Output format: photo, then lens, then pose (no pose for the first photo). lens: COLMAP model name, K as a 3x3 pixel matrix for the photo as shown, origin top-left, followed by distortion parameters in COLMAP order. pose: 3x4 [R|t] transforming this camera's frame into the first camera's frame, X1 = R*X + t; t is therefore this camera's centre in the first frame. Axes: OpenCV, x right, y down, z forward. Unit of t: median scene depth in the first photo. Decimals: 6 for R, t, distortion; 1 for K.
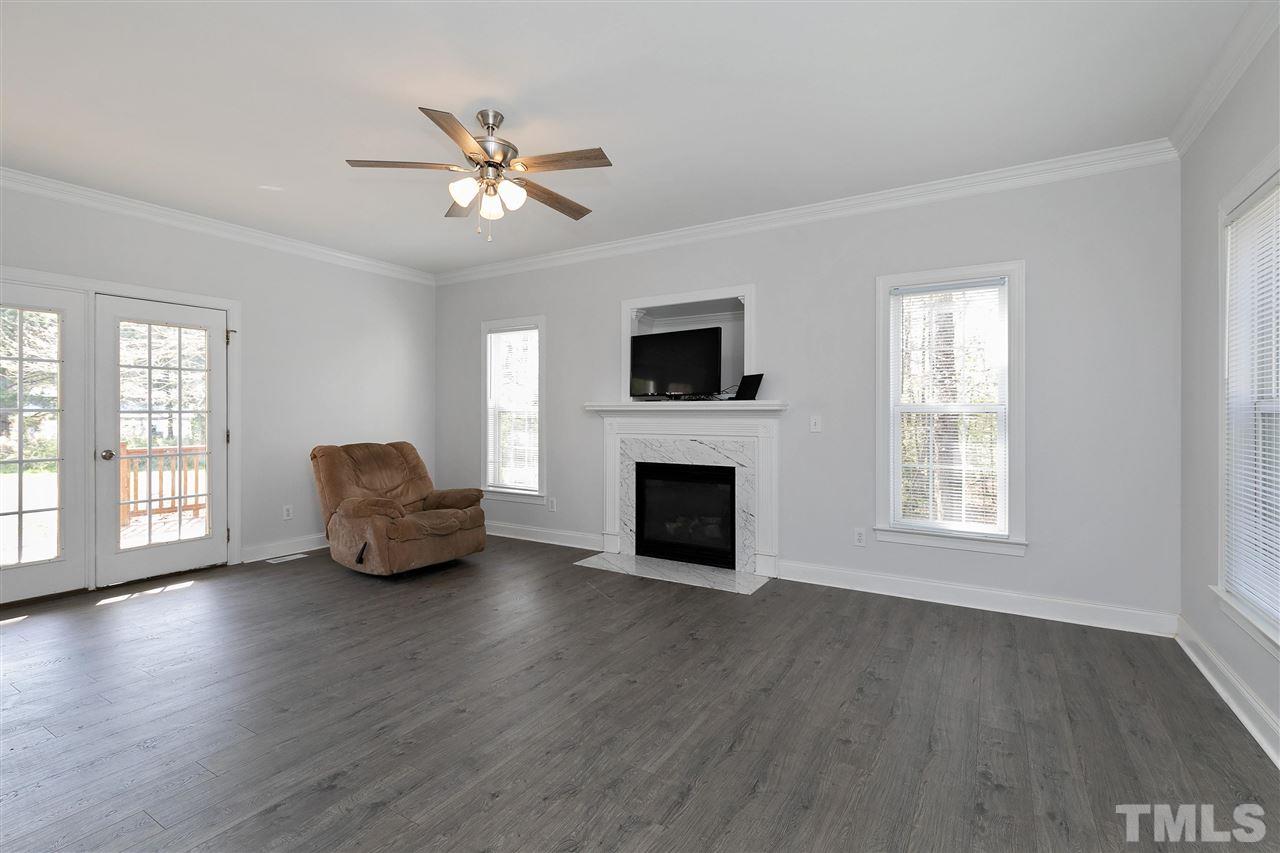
lens RADIAL K [[588.4, 0, 610.7], [0, 588.4, 416.0], [0, 0, 1]] dist [0.003700, -0.000409]
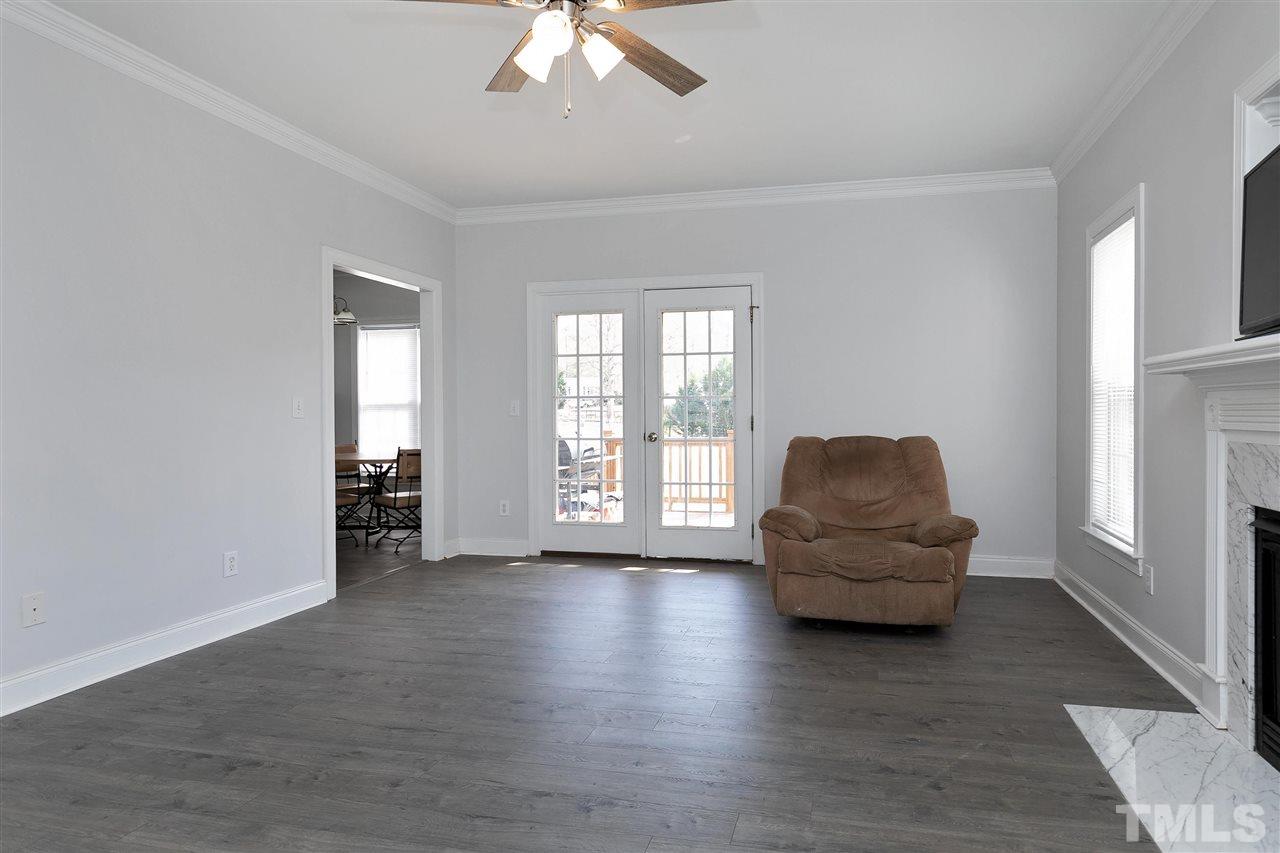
lens RADIAL K [[722.3, 0, 709.7], [0, 722.3, 433.6], [0, 0, 1]] dist [0.005694, 0.001792]
pose [[0.354901, 0.025922, -0.934545, 0.406451], [0.004155, 0.999562, 0.029304, 0.018021], [0.934895, -0.014283, 0.354638, 0.584597]]
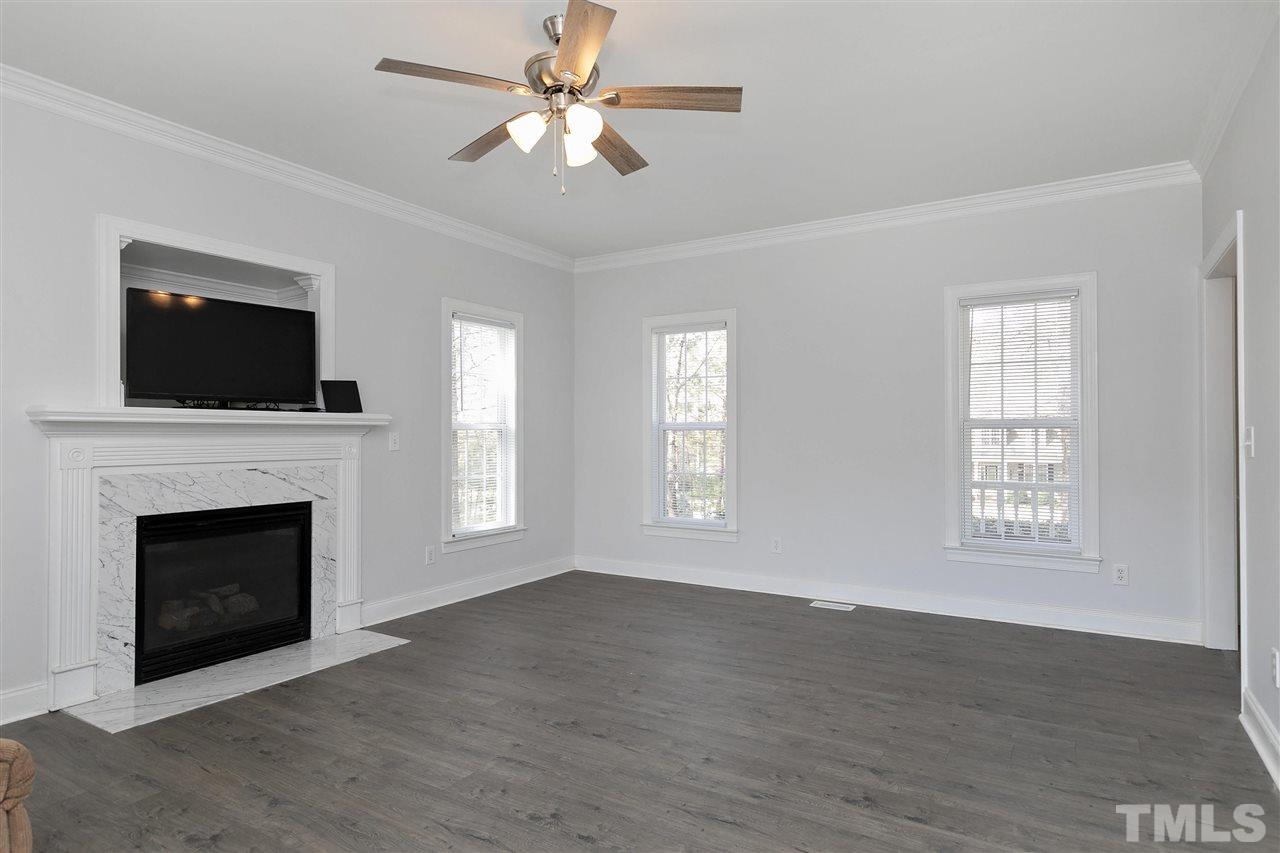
lens RADIAL K [[722.3, 0, 649.8], [0, 722.3, 429.7], [0, 0, 1]] dist [0.005694, 0.001792]
pose [[-0.025209, 0.004258, 0.999673, -0.751587], [0.004564, 0.999981, -0.004144, 0.001390], [-0.999672, 0.004458, -0.025228, 0.618312]]
